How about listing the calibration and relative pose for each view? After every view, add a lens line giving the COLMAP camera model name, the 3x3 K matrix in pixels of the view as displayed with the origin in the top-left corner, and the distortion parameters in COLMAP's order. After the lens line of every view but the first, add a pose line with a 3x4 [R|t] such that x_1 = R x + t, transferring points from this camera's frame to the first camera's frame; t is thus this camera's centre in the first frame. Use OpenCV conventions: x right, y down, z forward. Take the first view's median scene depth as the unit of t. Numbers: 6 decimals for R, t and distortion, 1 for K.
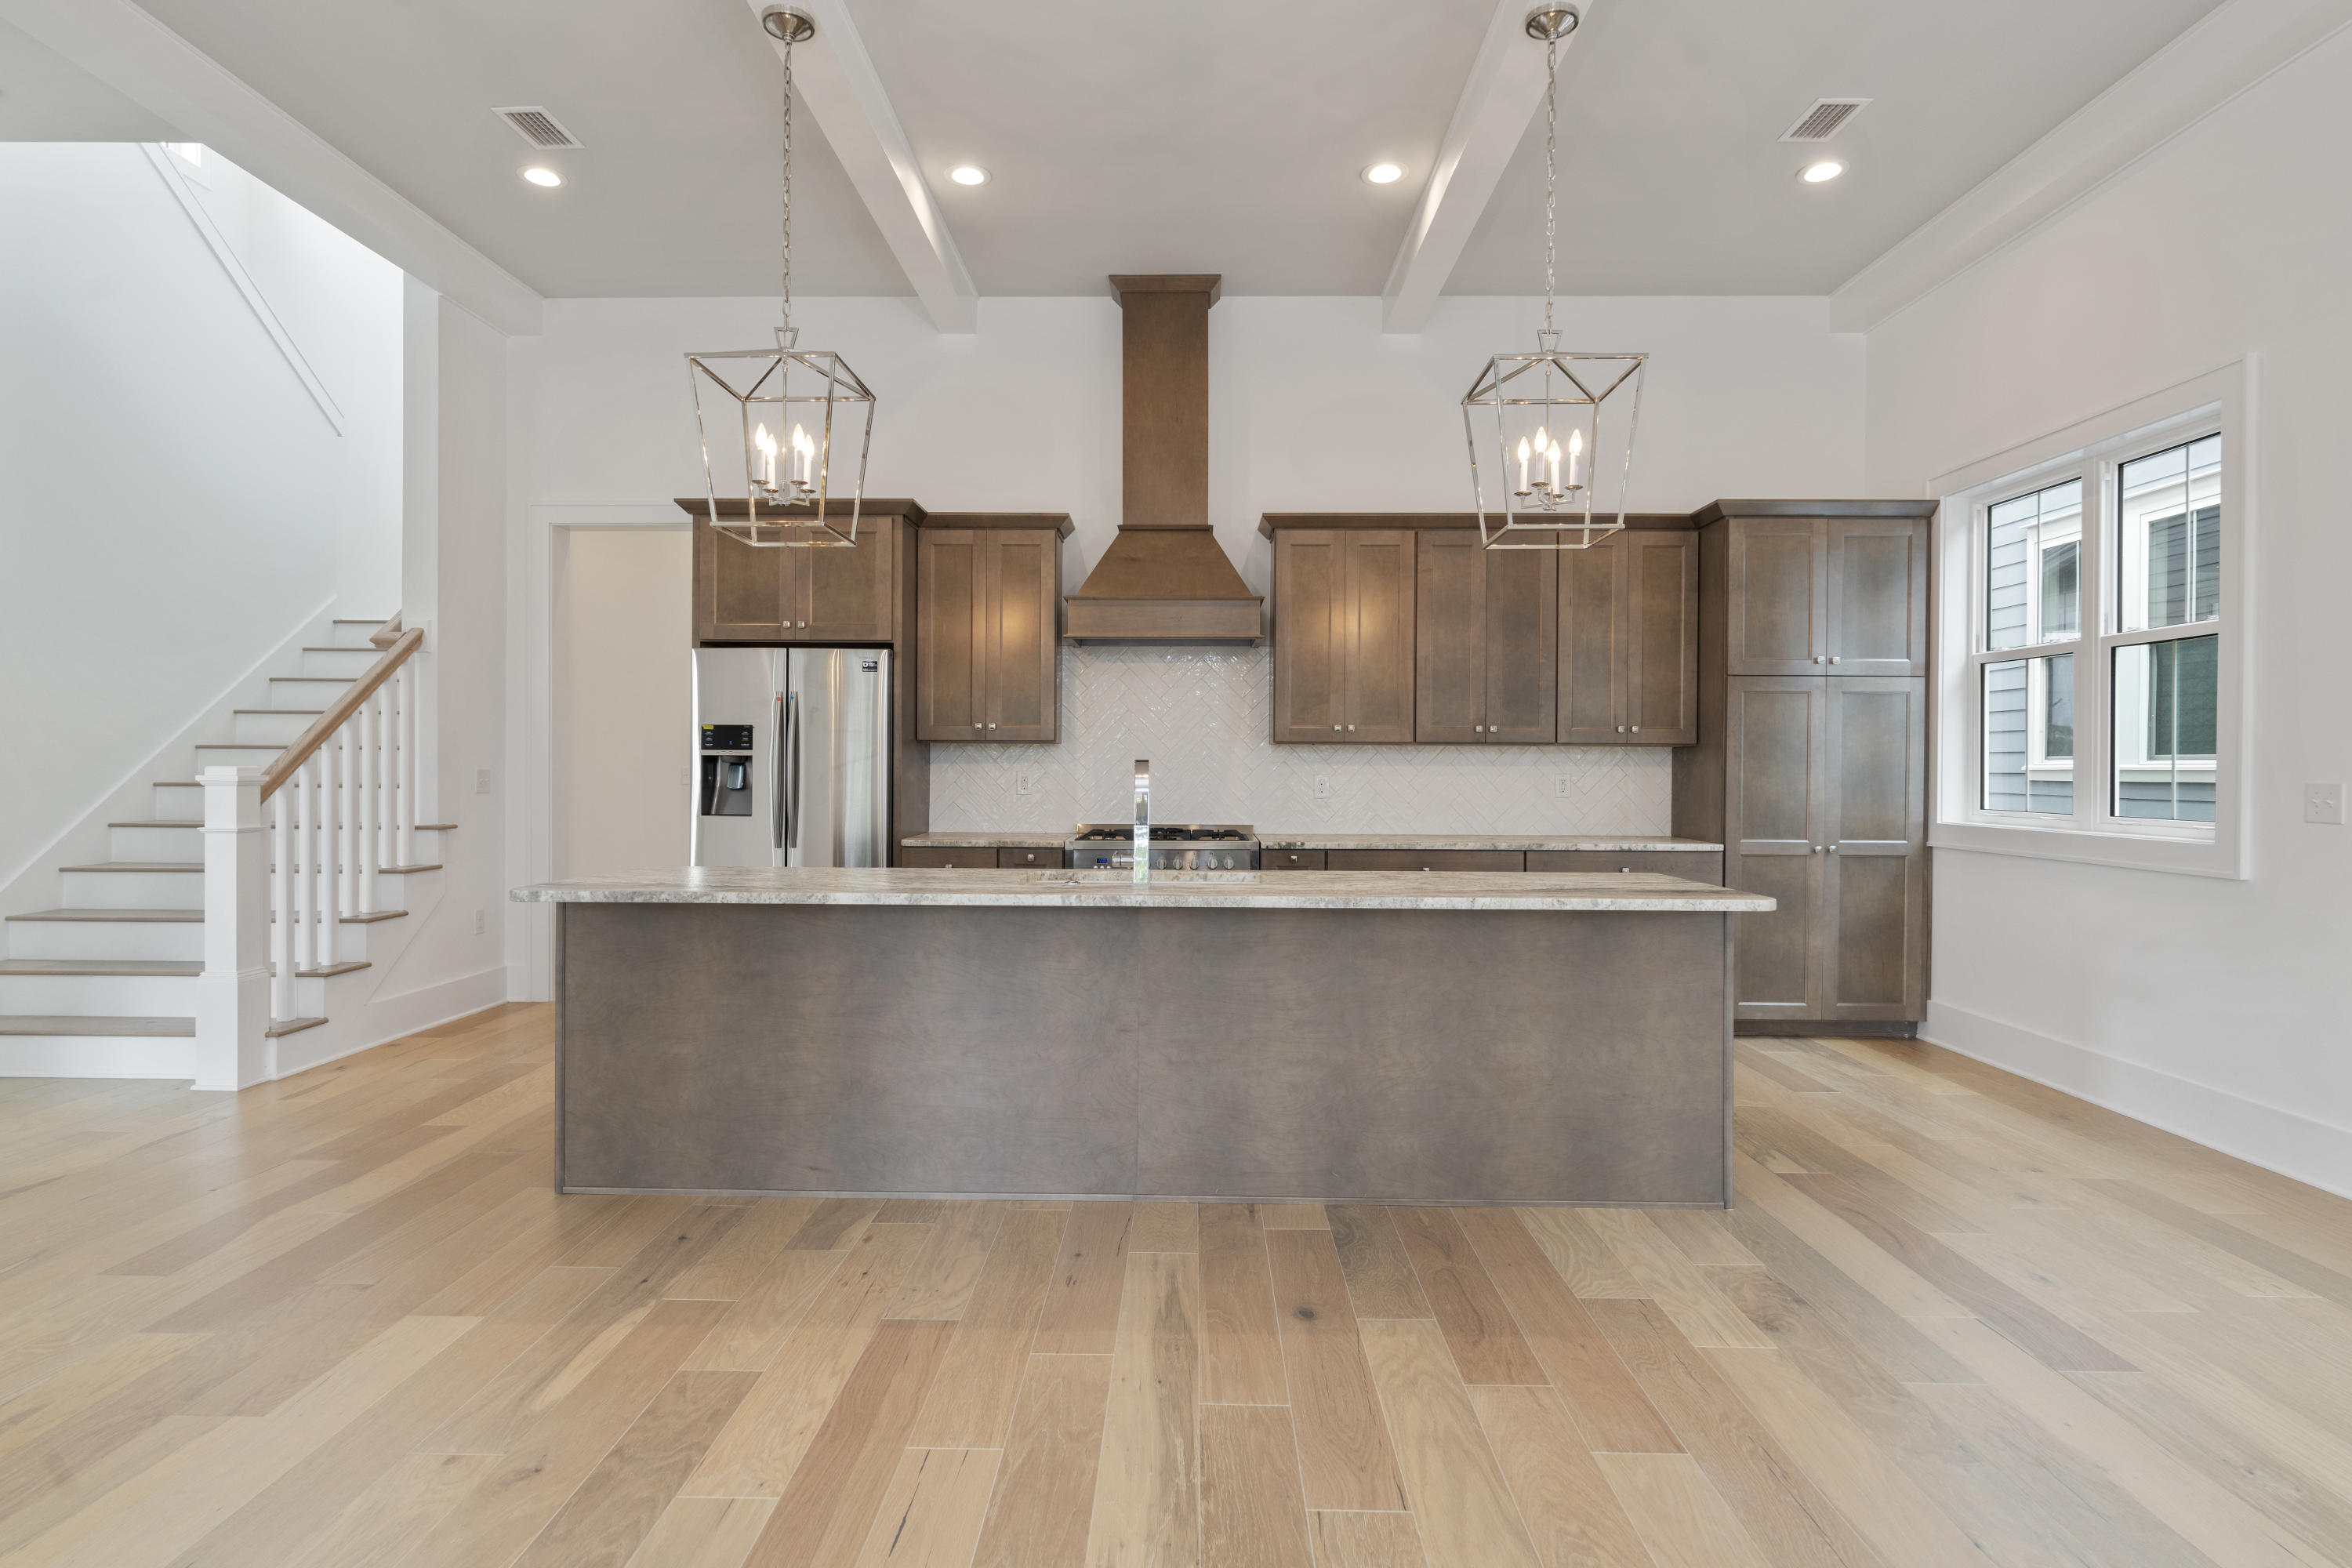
lens RADIAL K [[1228.2, 0, 1177.8], [0, 1228.2, 779.1], [0, 0, 1]] dist [-0.005537, 0.000566]
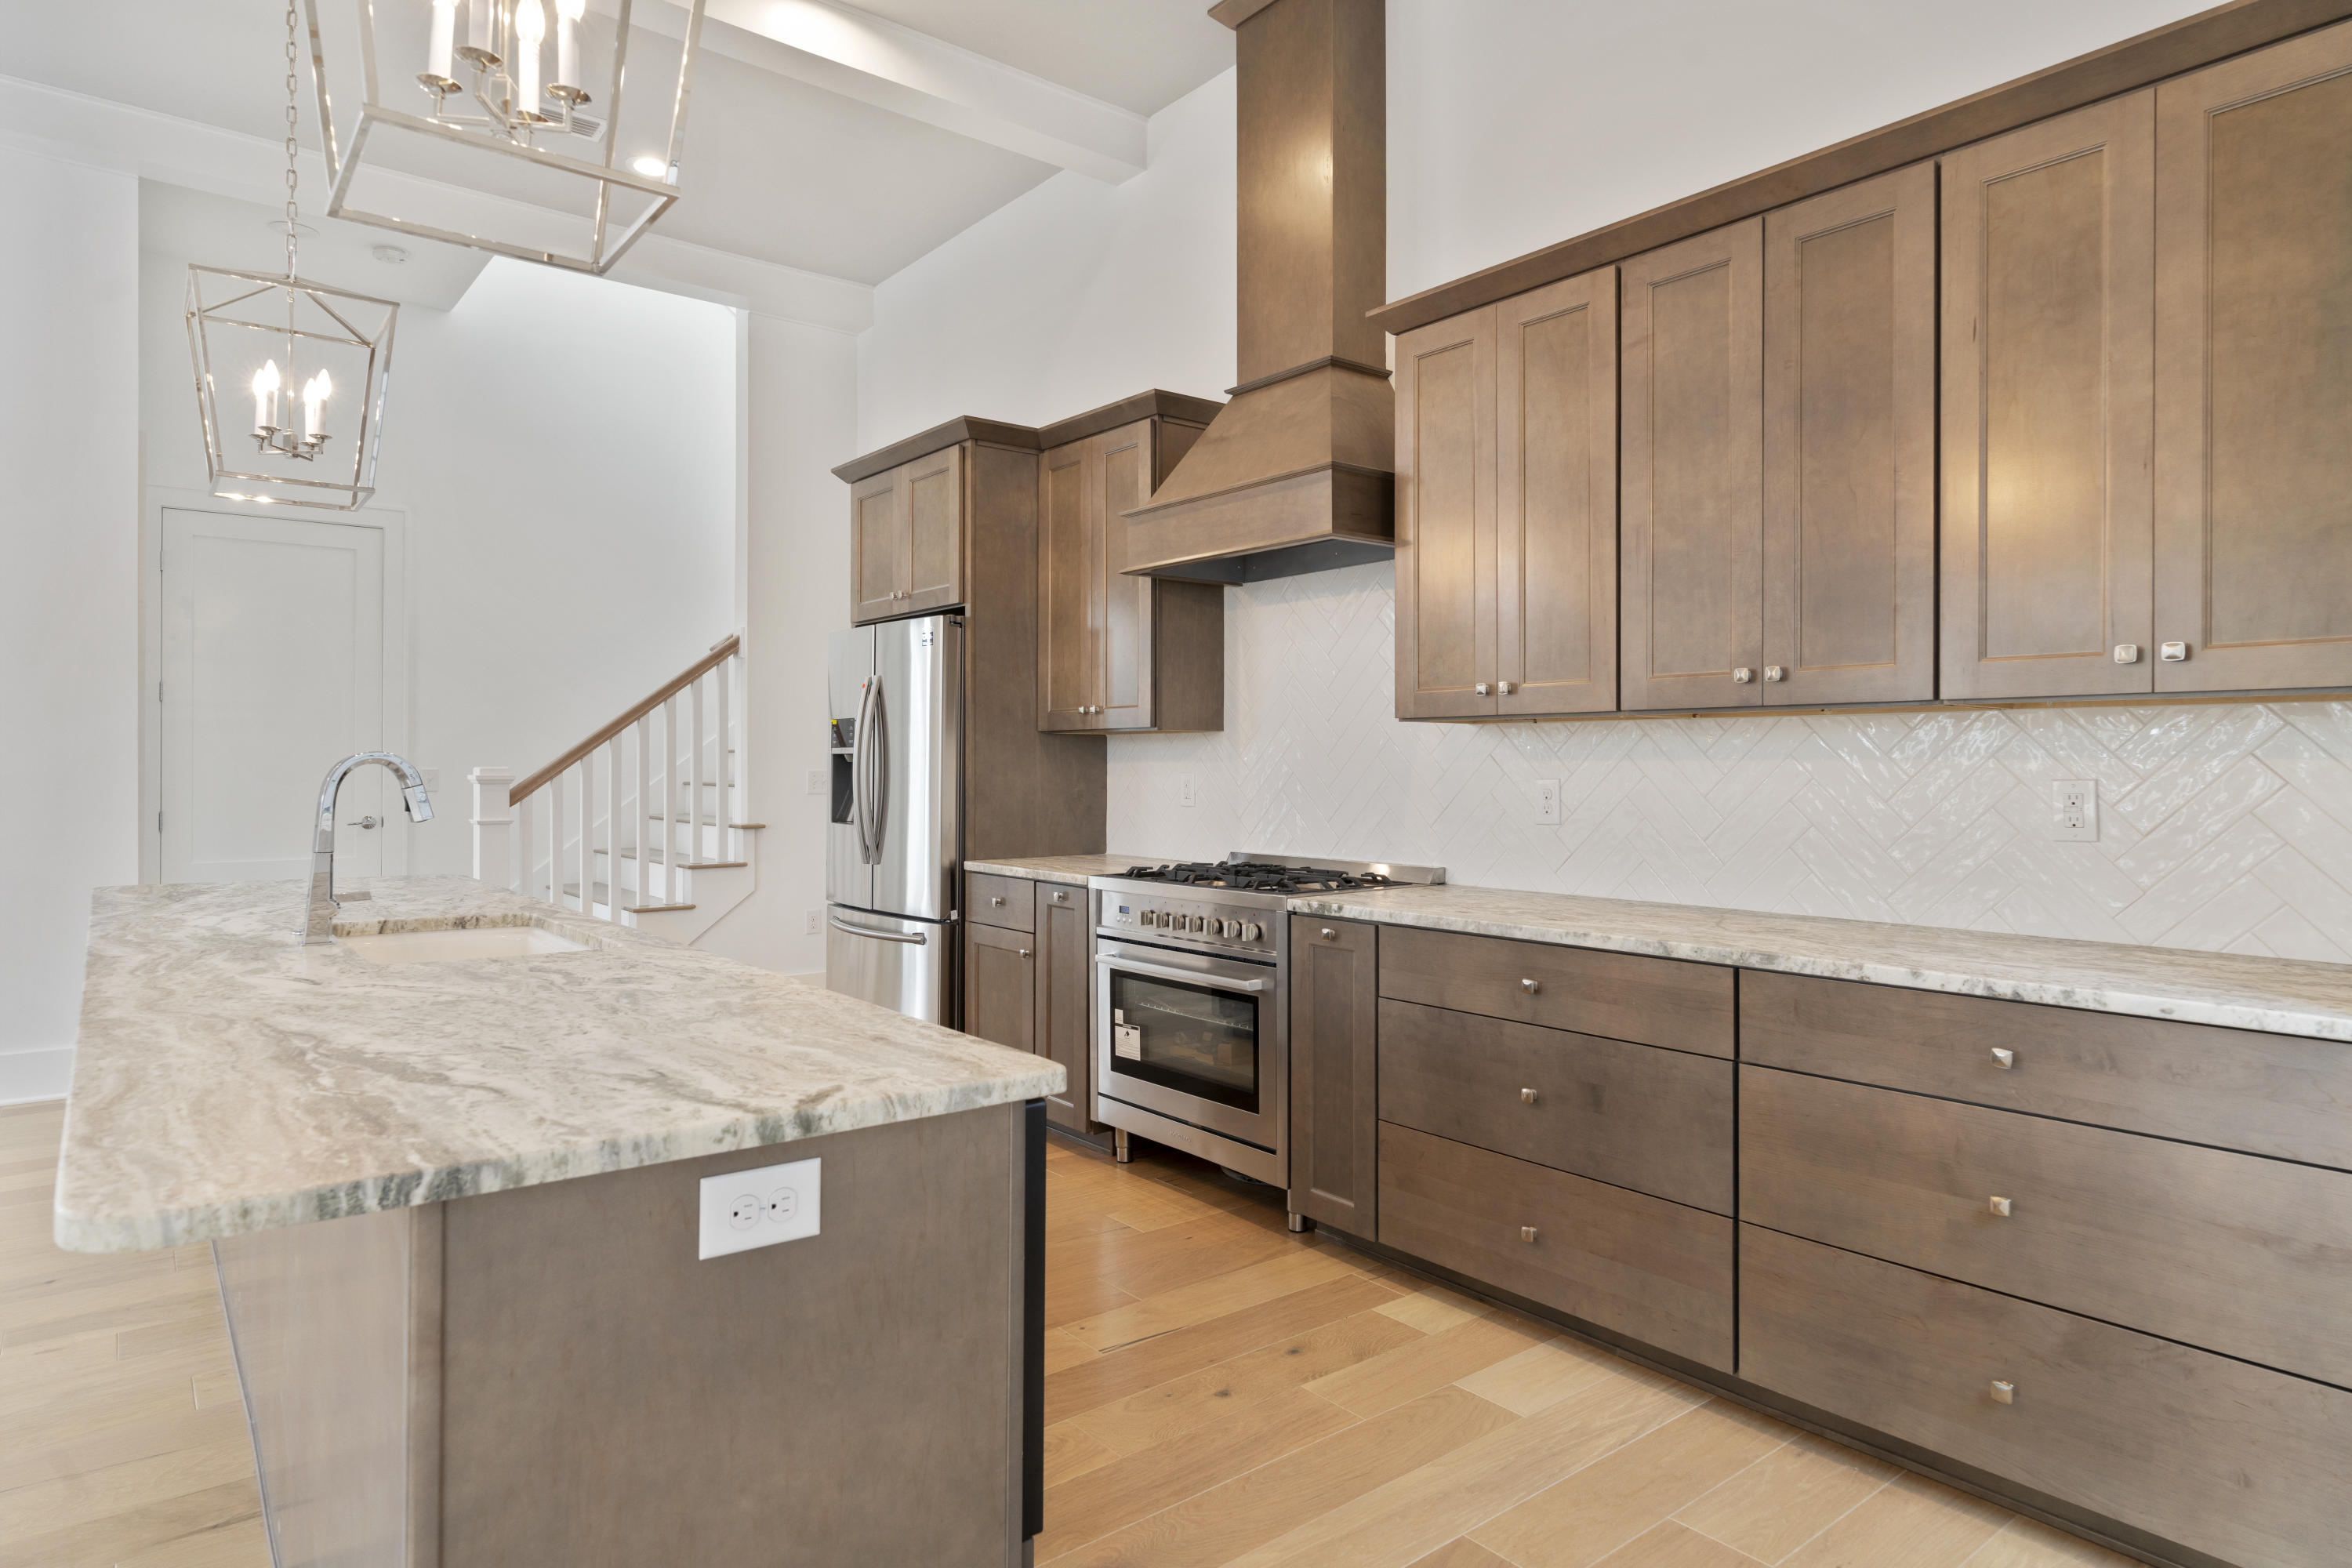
lens RADIAL K [[1345.3, 0, 1178.1], [0, 1345.3, 769.8], [0, 0, 1]] dist [0.001537, -0.001251]
pose [[0.635469, -0.000754, -0.772126, 0.511583], [-0.006161, 0.999963, -0.006047, -0.003547], [0.772102, 0.008600, 0.635440, 0.570606]]
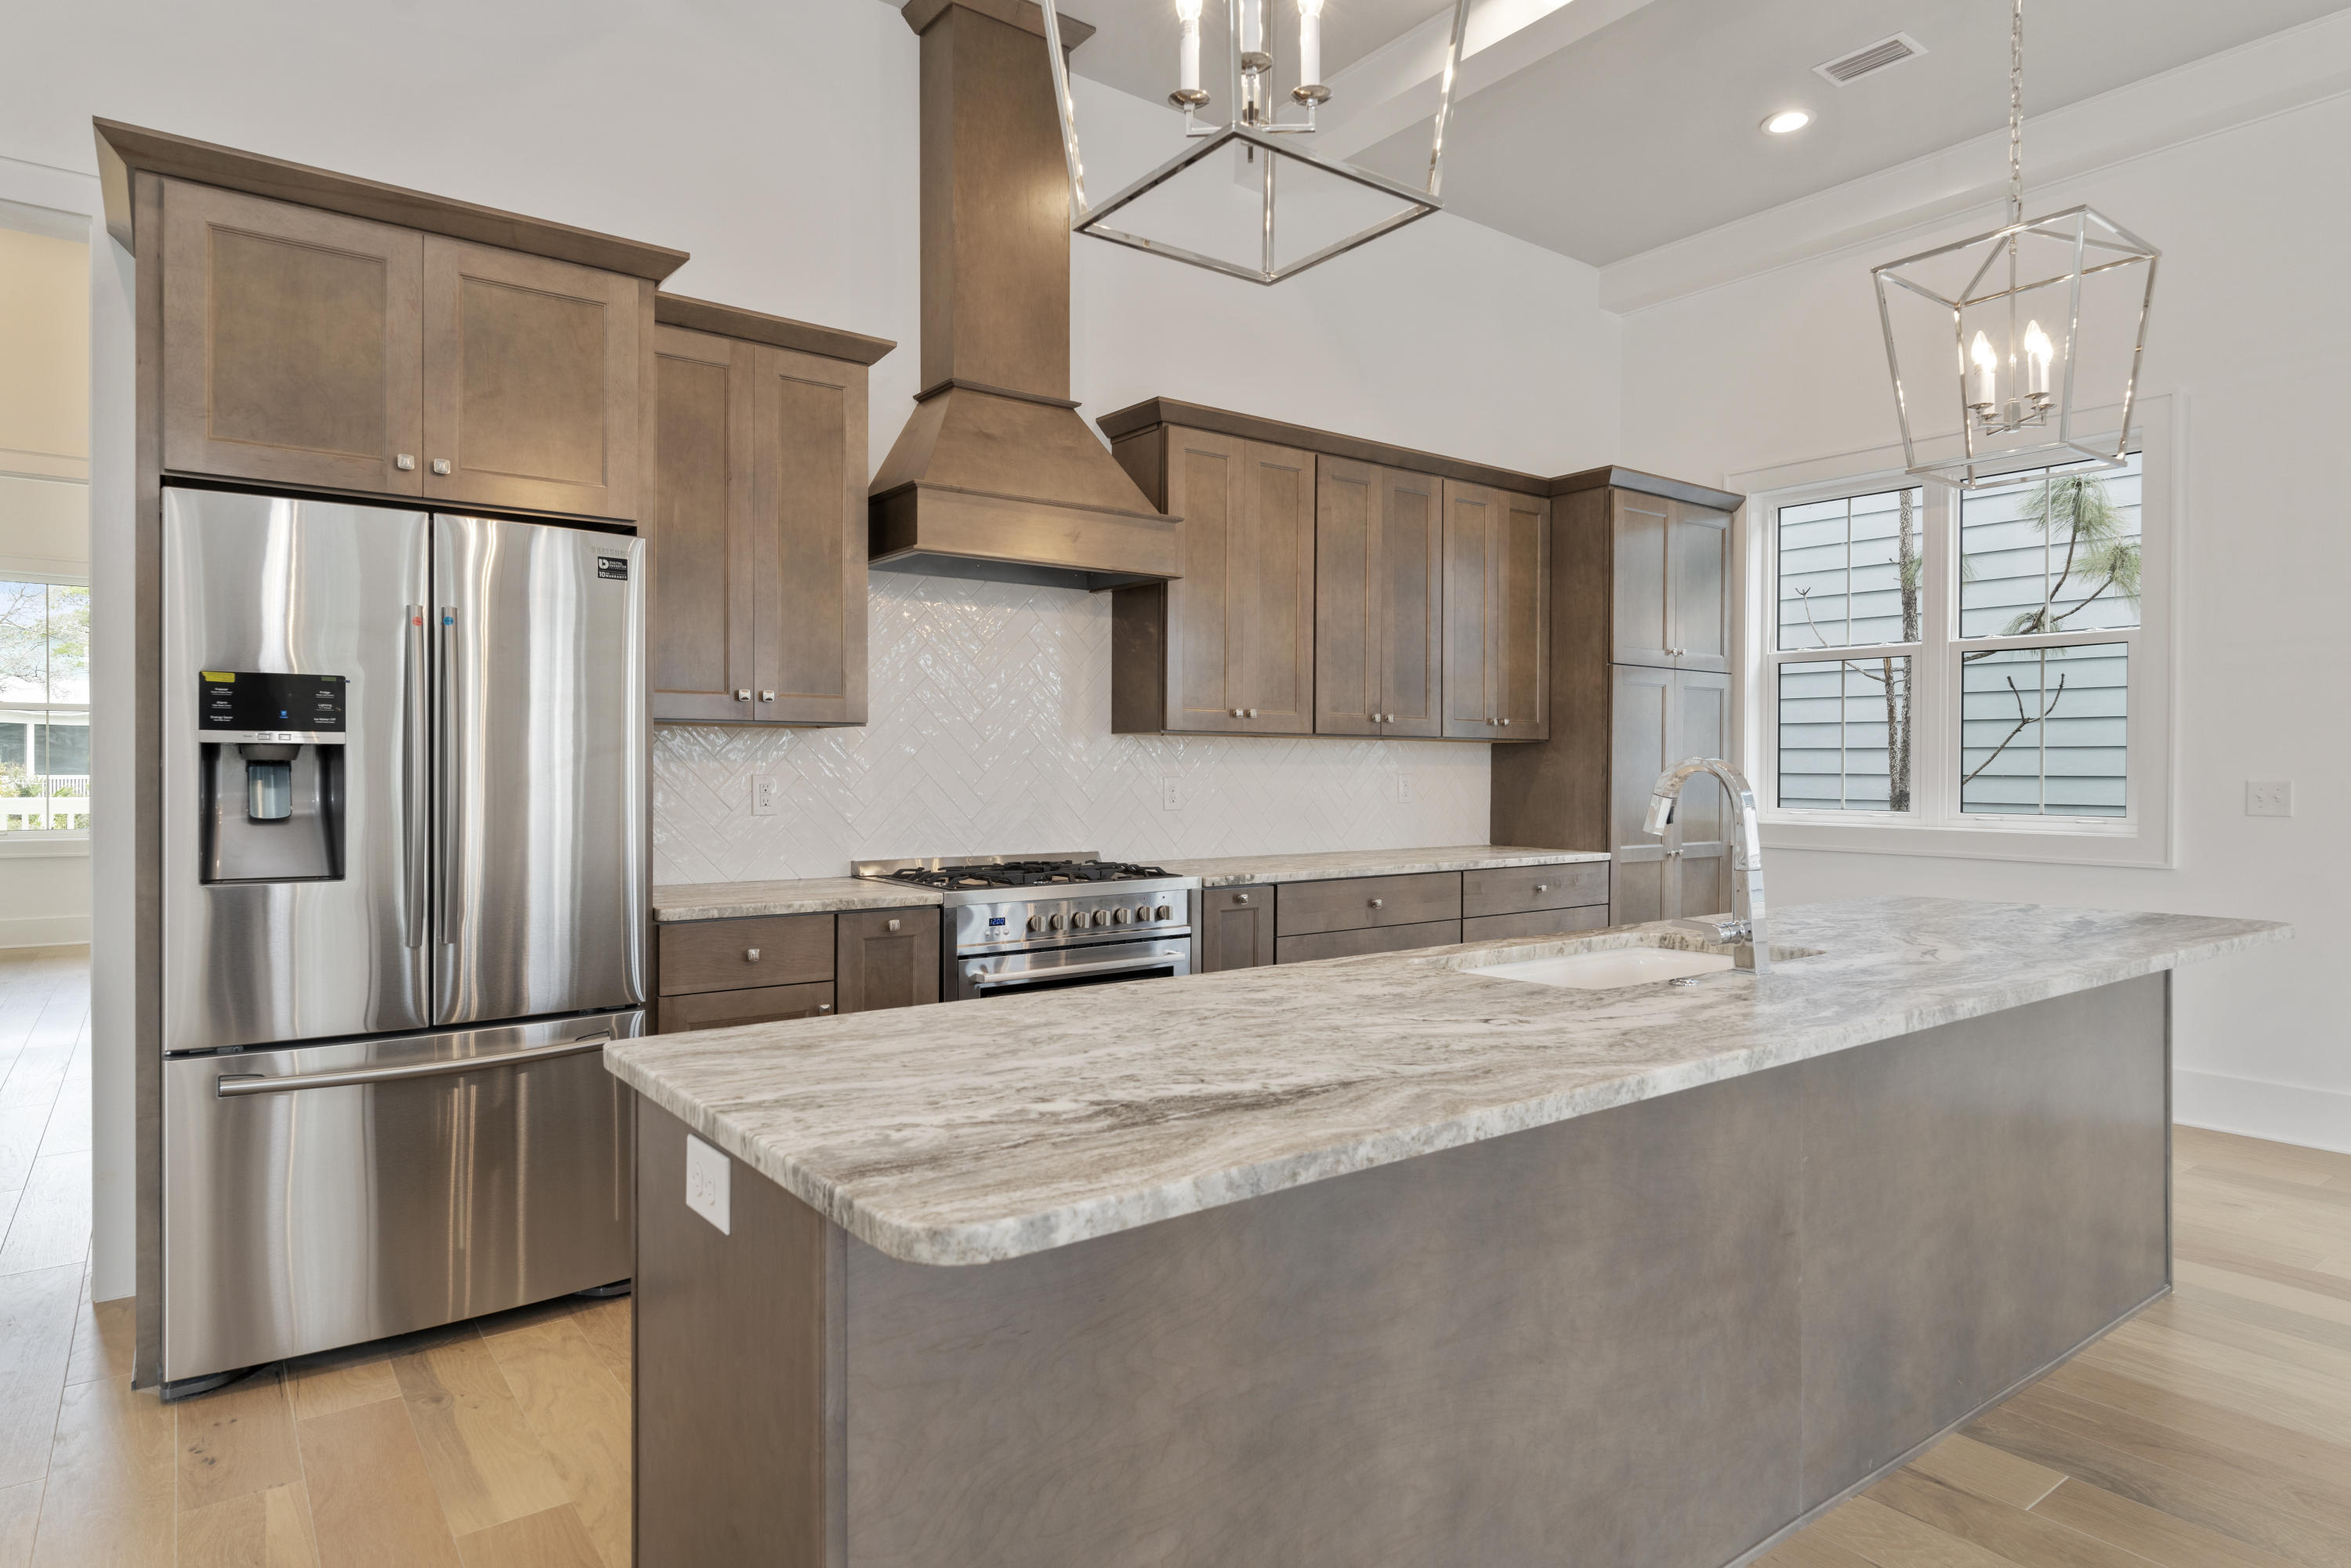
lens RADIAL K [[1334.2, 0, 1175.5], [0, 1334.2, 784.0], [0, 0, 1]] dist [-0.001470, -0.000078]
pose [[0.791338, -0.009931, 0.611298, -0.398226], [0.006477, 0.999948, 0.007861, -0.006508], [-0.611344, -0.002261, 0.791362, 0.423942]]
